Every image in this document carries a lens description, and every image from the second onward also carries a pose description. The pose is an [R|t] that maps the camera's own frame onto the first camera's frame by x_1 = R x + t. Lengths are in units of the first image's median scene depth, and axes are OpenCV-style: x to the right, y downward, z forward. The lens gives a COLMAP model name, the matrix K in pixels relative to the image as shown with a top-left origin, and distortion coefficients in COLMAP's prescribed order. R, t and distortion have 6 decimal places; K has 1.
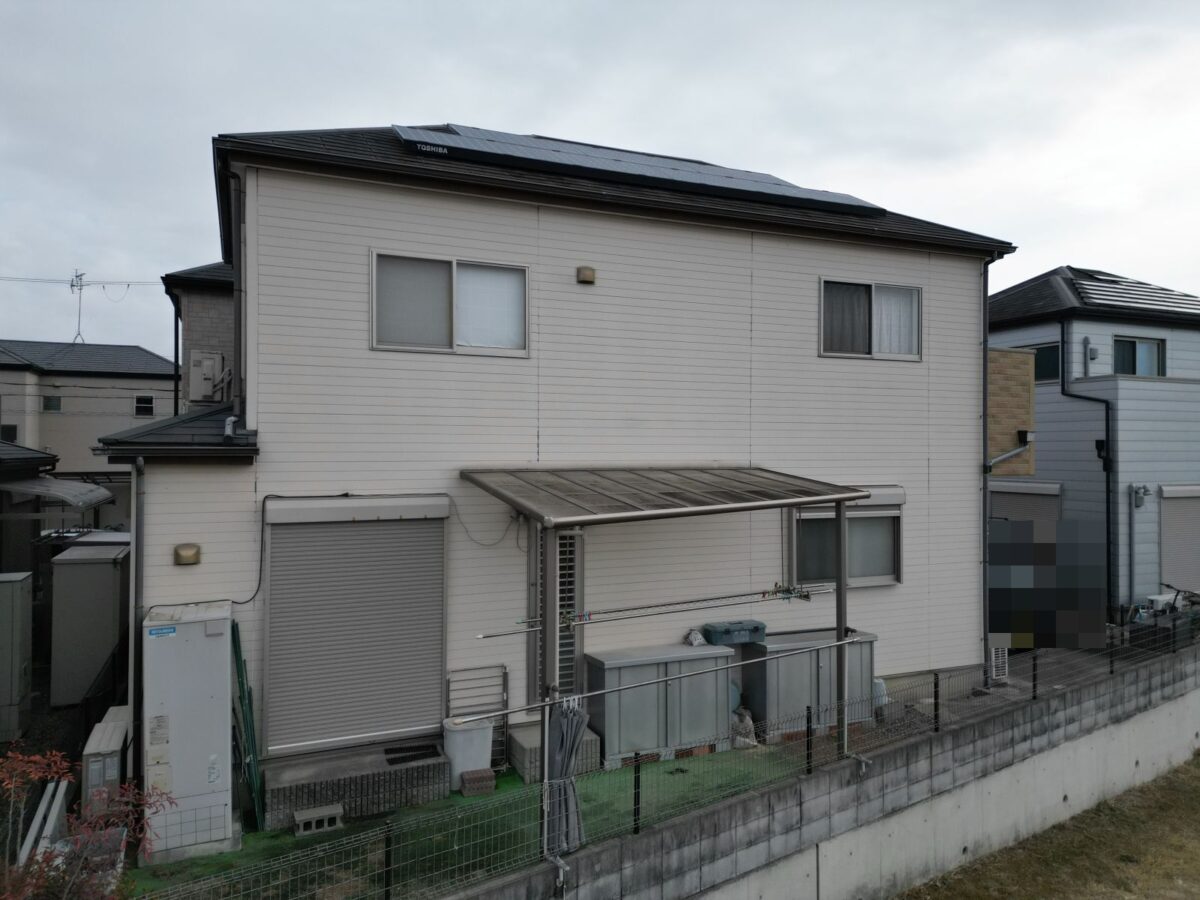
lens RADIAL K [[827.9, 0, 601.6], [0, 827.9, 445.2], [0, 0, 1]] dist [0.026115, 0.000494]
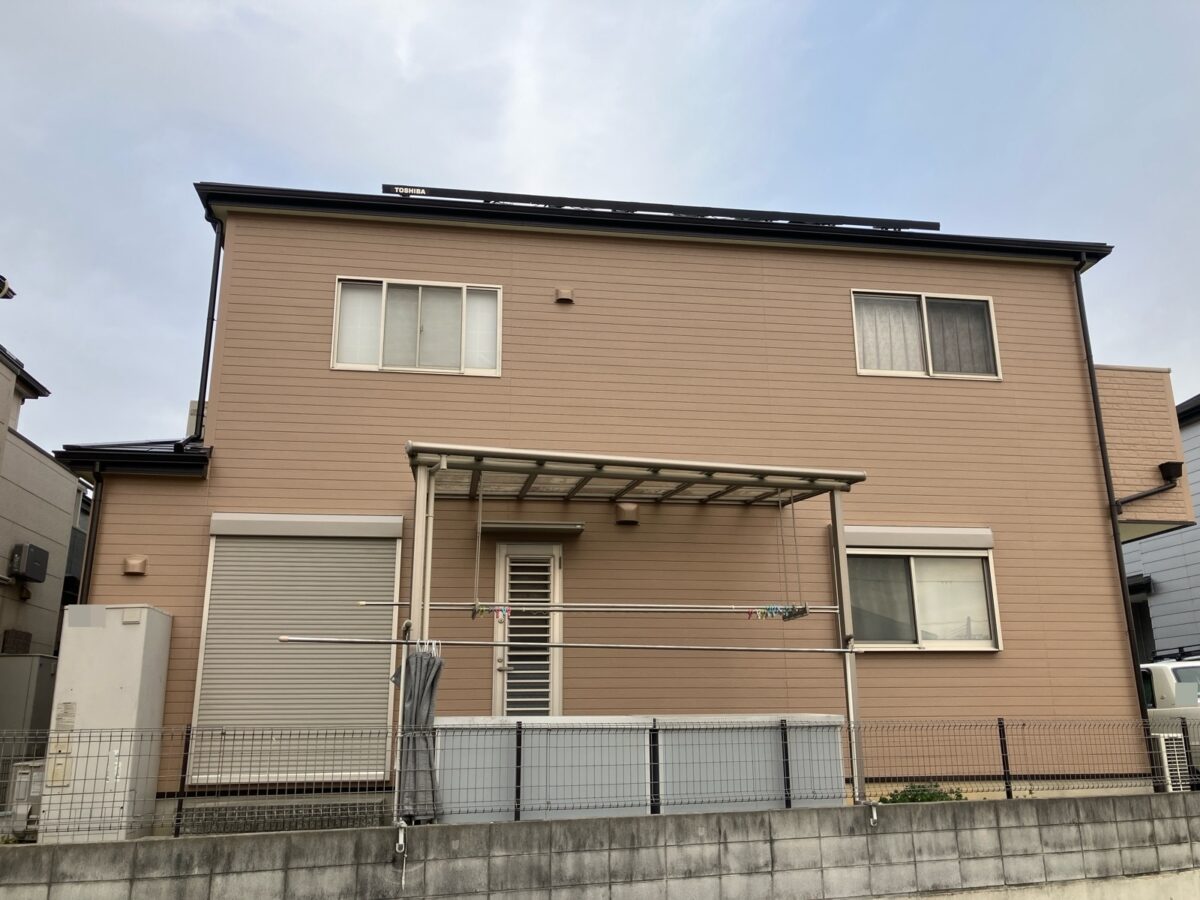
lens RADIAL K [[974.9, 0, 598.1], [0, 974.9, 452.1], [0, 0, 1]] dist [-0.004960, -0.002218]
pose [[0.968328, -0.078512, -0.237017, 0.315717], [0.016232, 0.967061, -0.254026, 0.296251], [0.249155, 0.242134, 0.937706, 0.012920]]
